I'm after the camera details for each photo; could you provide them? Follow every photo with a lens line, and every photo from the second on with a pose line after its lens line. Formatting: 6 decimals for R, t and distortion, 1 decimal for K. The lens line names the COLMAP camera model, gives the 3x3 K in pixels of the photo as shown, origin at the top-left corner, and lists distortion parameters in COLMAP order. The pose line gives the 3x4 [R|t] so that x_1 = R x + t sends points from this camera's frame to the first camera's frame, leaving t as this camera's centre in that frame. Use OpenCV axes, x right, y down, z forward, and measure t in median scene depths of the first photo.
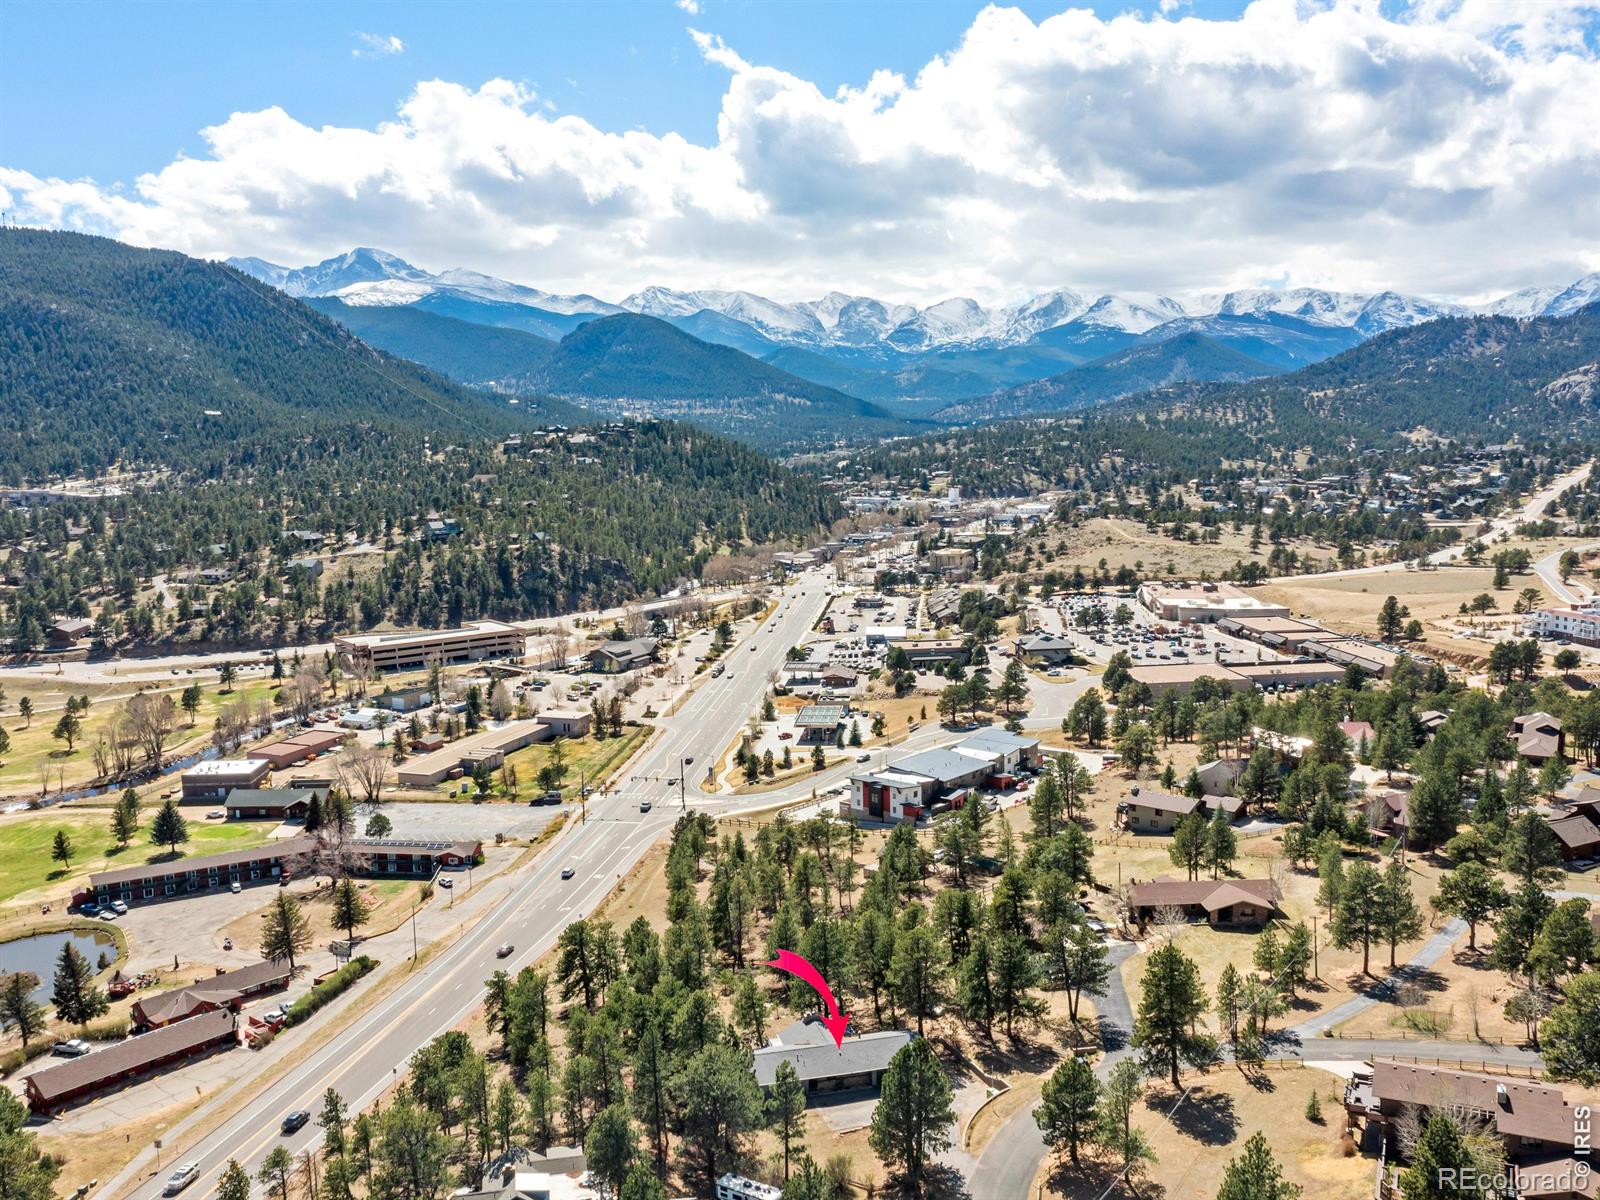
lens RADIAL K [[1417.0, 0, 800.0], [0, 1417.0, 600.0], [0, 0, 1]] dist [-0.009150, 0.003897]
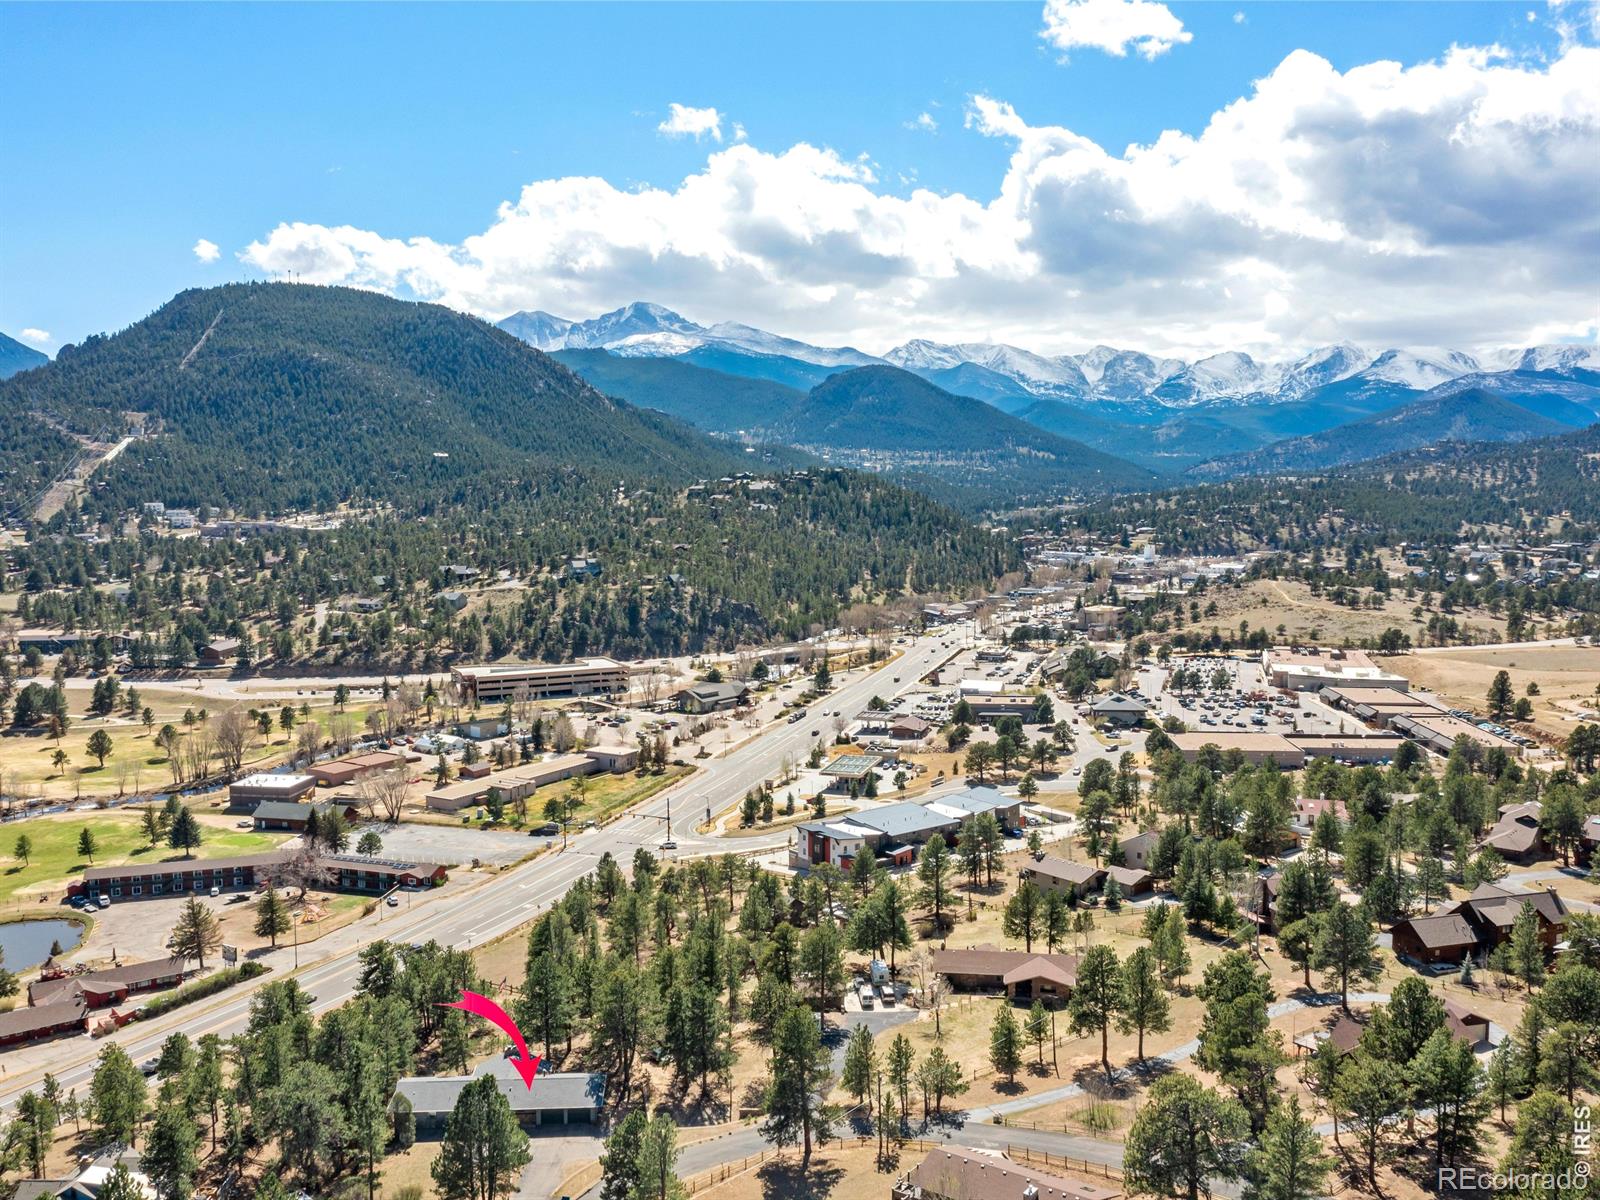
lens RADIAL K [[1417.0, 0, 800.0], [0, 1417.0, 600.0], [0, 0, 1]] dist [-0.009150, 0.003897]
pose [[0.982563, 0.035089, -0.182587, 0.096074], [-0.041673, 0.998608, -0.032346, 0.000051], [0.181198, 0.039391, 0.982657, 0.010905]]
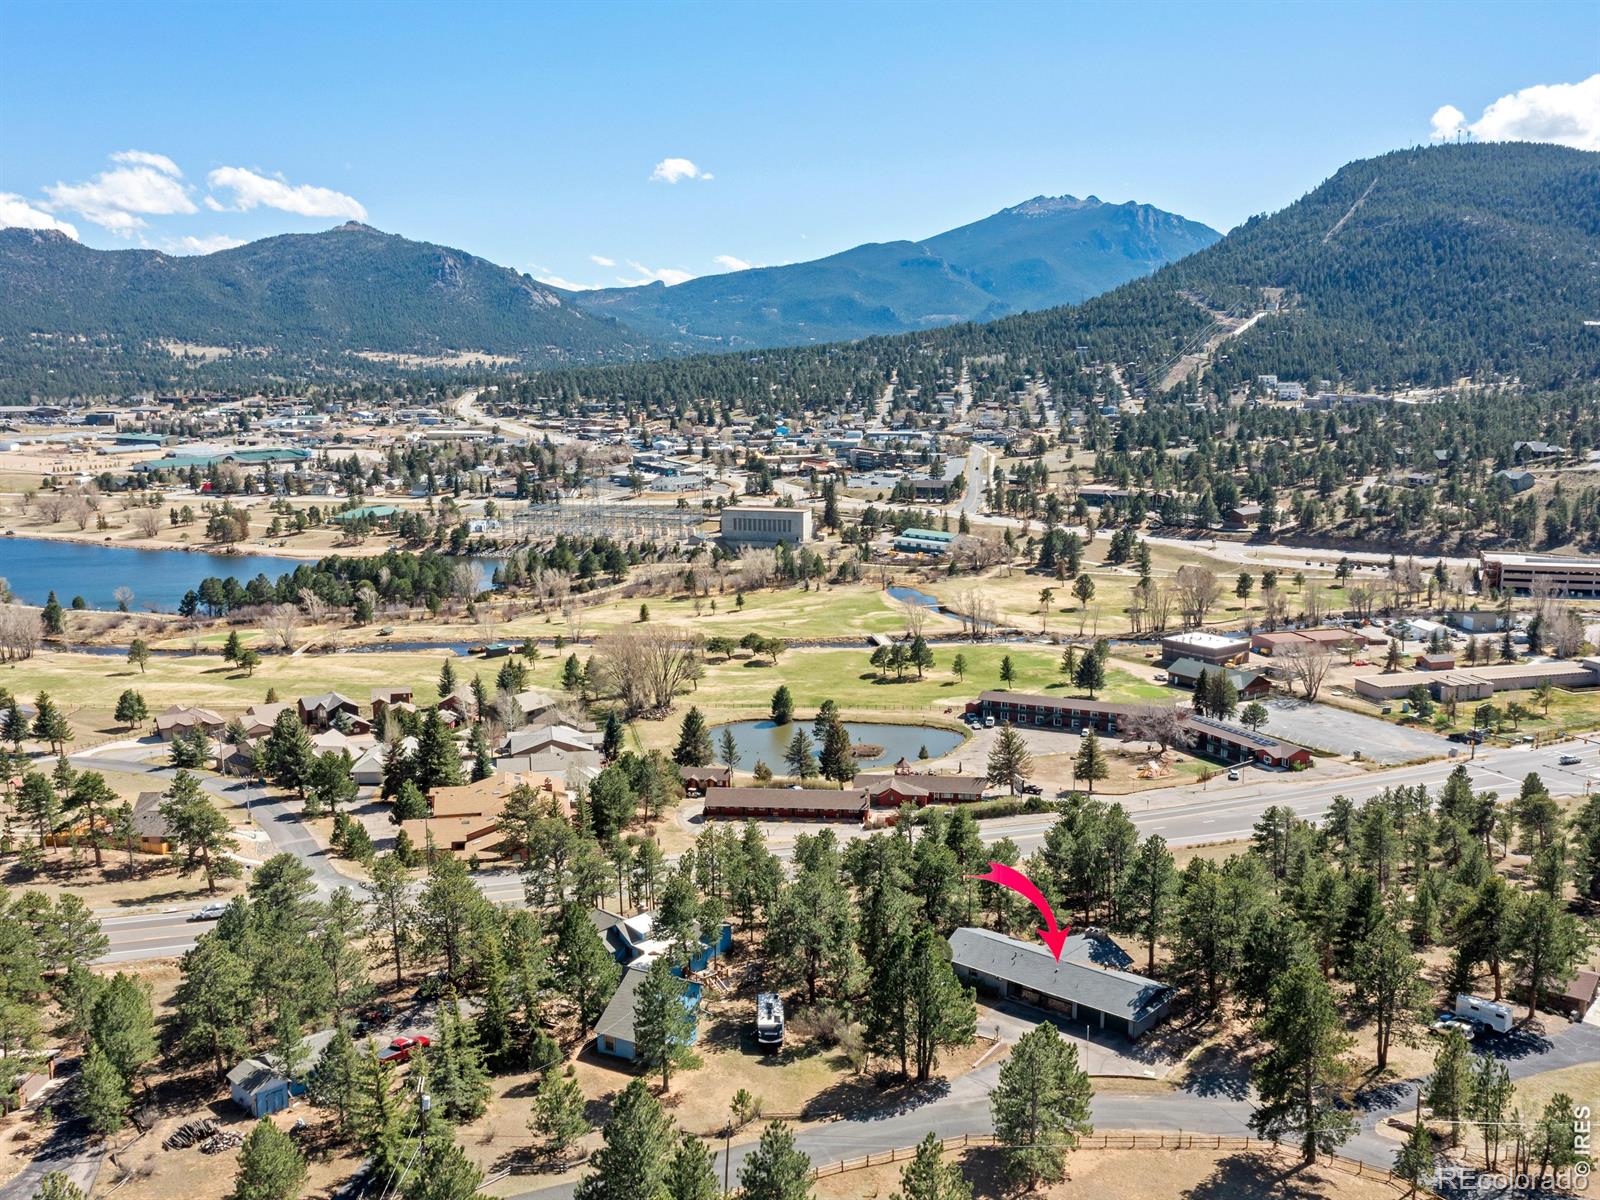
lens RADIAL K [[1417.0, 0, 800.0], [0, 1417.0, 600.0], [0, 0, 1]] dist [-0.009150, 0.003897]
pose [[0.561631, 0.152705, -0.813174, 0.149112], [-0.108650, 0.987922, 0.110480, 0.003260], [0.820223, 0.026302, 0.571438, 0.087202]]
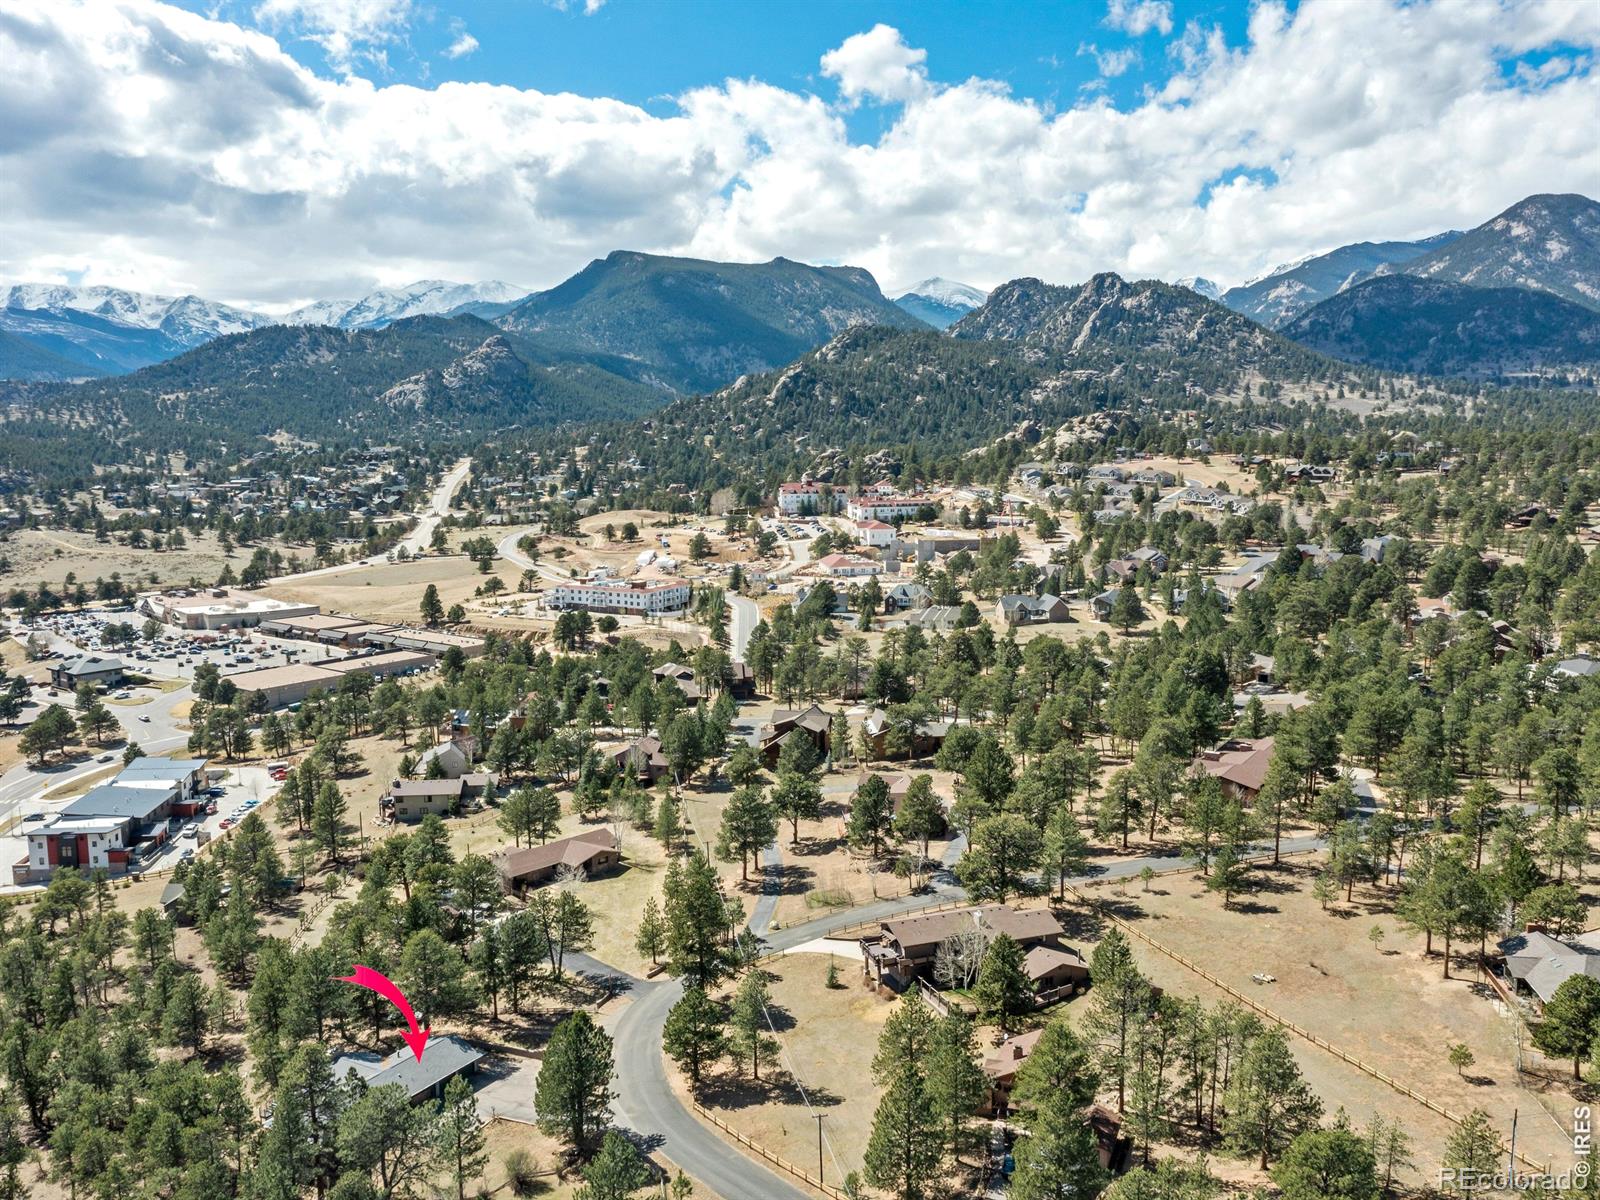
lens RADIAL K [[1417.0, 0, 800.0], [0, 1417.0, 600.0], [0, 0, 1]] dist [-0.009150, 0.003897]
pose [[0.701487, -0.082013, 0.707948, -0.103443], [0.084361, 0.995928, 0.031783, -0.001149], [-0.707672, 0.037428, 0.705549, 0.031184]]
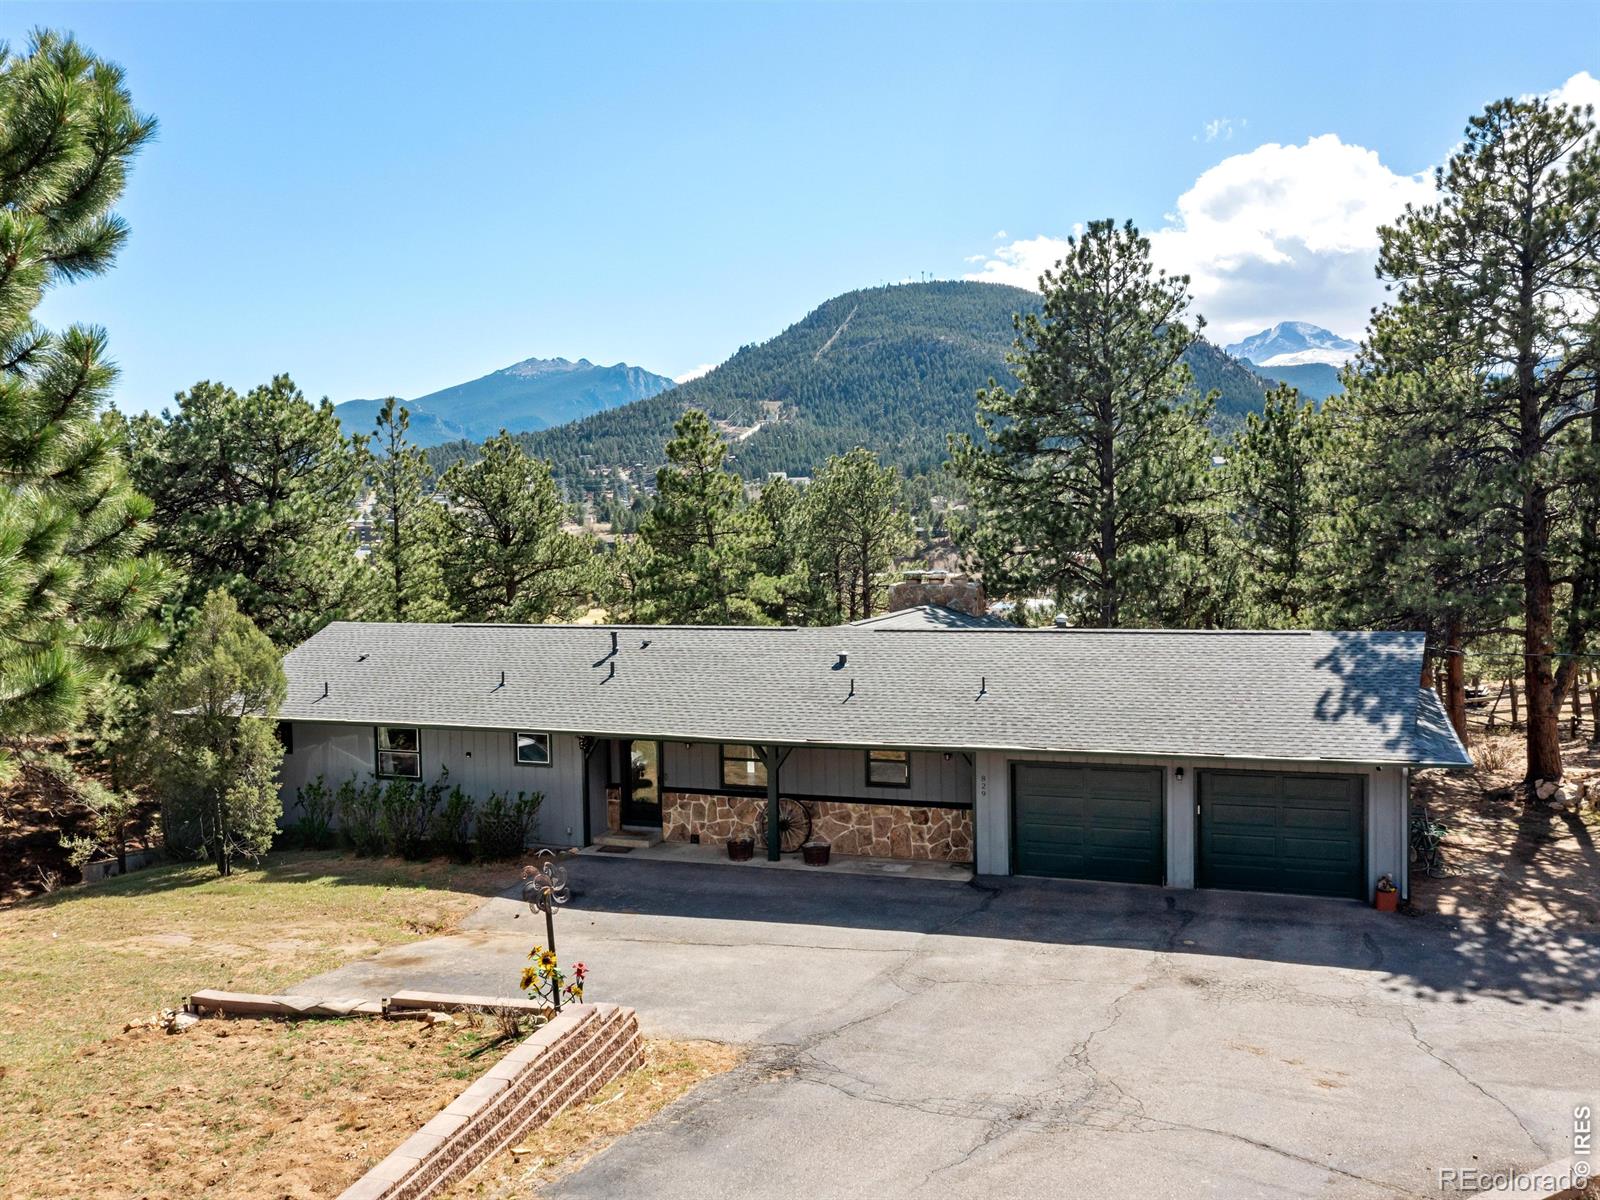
lens RADIAL K [[1417.0, 0, 800.0], [0, 1417.0, 600.0], [0, 0, 1]] dist [-0.009150, 0.003897]
pose [[0.809297, 0.030688, -0.586598, 0.029832], [-0.065121, 0.997166, -0.037677, 0.076740], [0.583779, 0.068692, 0.809002, 0.208380]]
